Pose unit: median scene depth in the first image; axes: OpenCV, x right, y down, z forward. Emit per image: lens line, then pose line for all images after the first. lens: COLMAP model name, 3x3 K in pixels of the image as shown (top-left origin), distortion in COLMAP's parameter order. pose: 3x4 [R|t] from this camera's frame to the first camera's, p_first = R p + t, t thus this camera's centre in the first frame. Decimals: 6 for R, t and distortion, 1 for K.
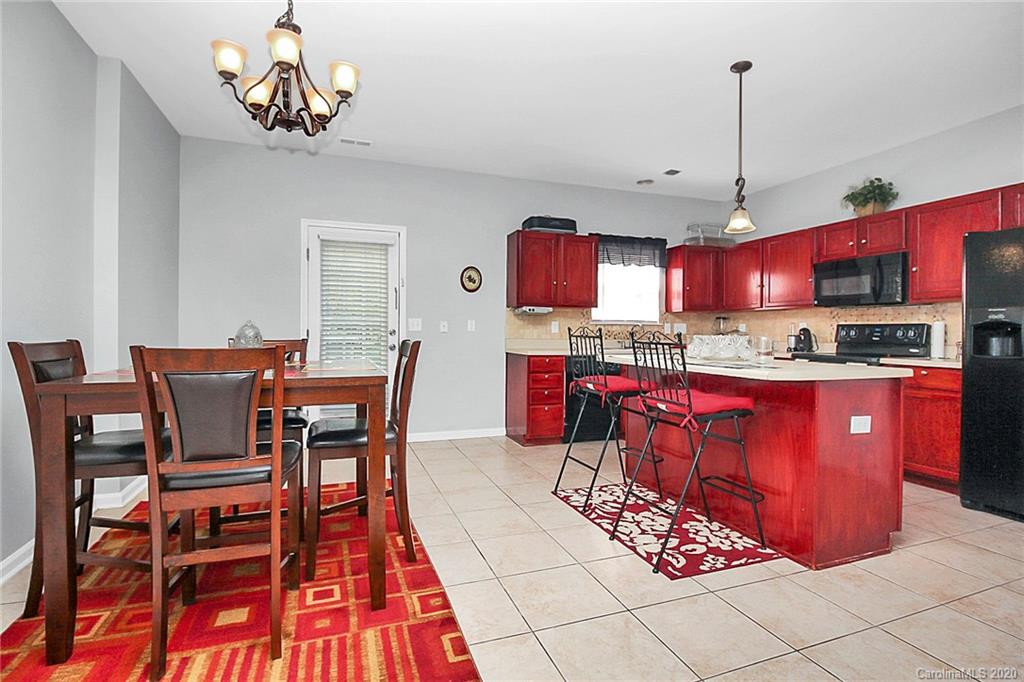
lens RADIAL K [[487.8, 0, 509.3], [0, 487.8, 336.2], [0, 0, 1]] dist [0.004273, -0.011524]
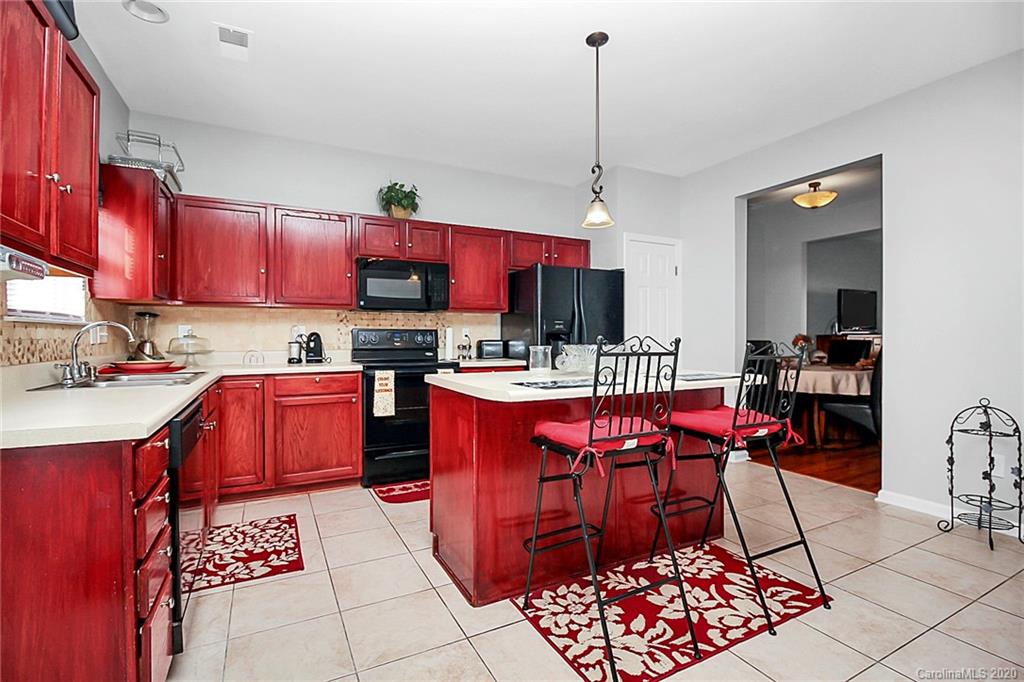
lens RADIAL K [[487.8, 0, 521.0], [0, 487.8, 336.3], [0, 0, 1]] dist [0.004273, -0.011524]
pose [[-0.146743, -0.009396, 0.989130, -0.356435], [0.007676, 0.999914, 0.010637, -0.025557], [-0.989145, 0.009153, -0.146658, 1.187682]]
